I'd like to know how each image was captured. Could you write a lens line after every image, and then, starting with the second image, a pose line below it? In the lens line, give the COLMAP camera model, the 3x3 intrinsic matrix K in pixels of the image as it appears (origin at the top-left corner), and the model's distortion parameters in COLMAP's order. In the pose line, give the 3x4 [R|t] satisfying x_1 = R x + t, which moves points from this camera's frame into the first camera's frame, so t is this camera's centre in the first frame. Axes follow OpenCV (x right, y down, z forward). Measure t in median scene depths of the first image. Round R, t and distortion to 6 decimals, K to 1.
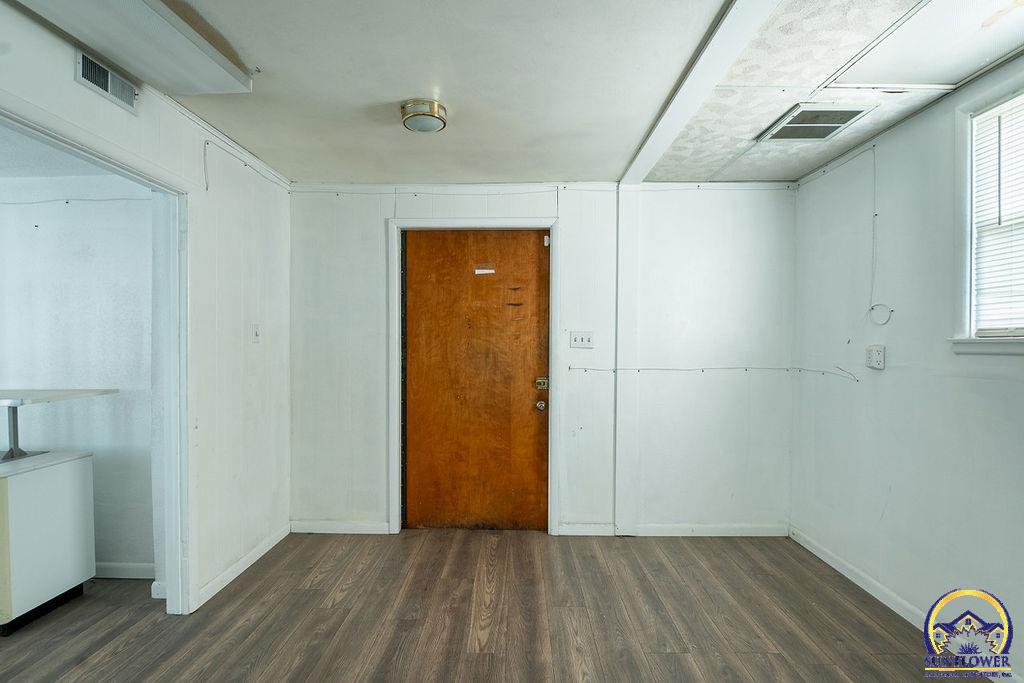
lens RADIAL K [[477.9, 0, 510.7], [0, 477.9, 345.2], [0, 0, 1]] dist [-0.001077, -0.000394]
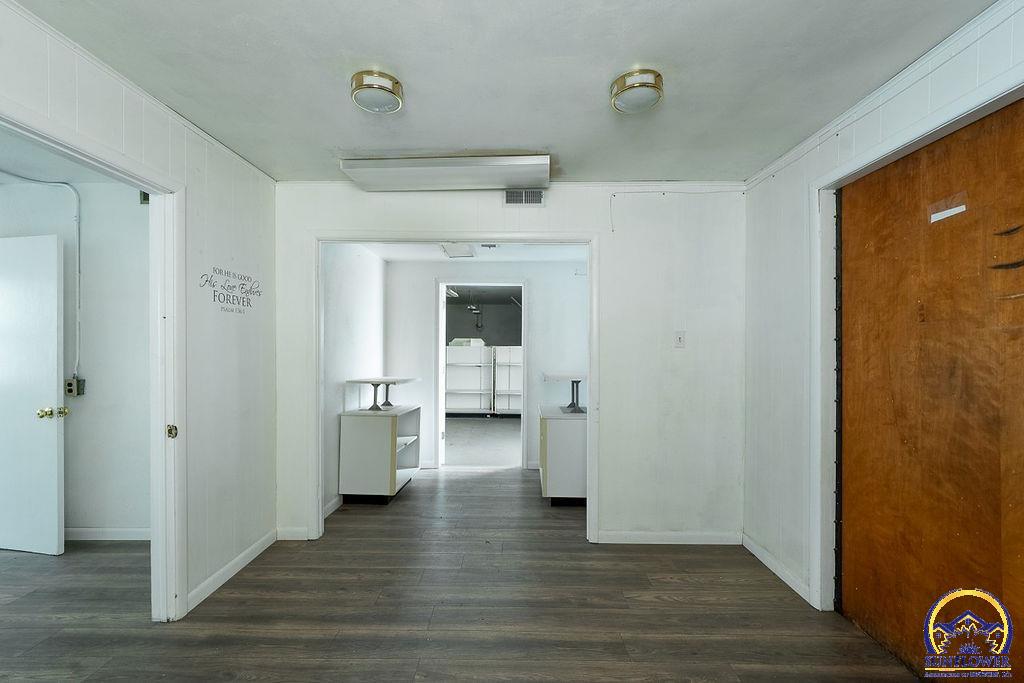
lens RADIAL K [[448.5, 0, 509.4], [0, 448.5, 346.7], [0, 0, 1]] dist [0.000649, -0.000631]
pose [[0.017137, -0.001512, -0.999852, 0.433076], [-0.007406, 0.999971, -0.001639, -0.001953], [0.999826, 0.007433, 0.017125, 0.507796]]
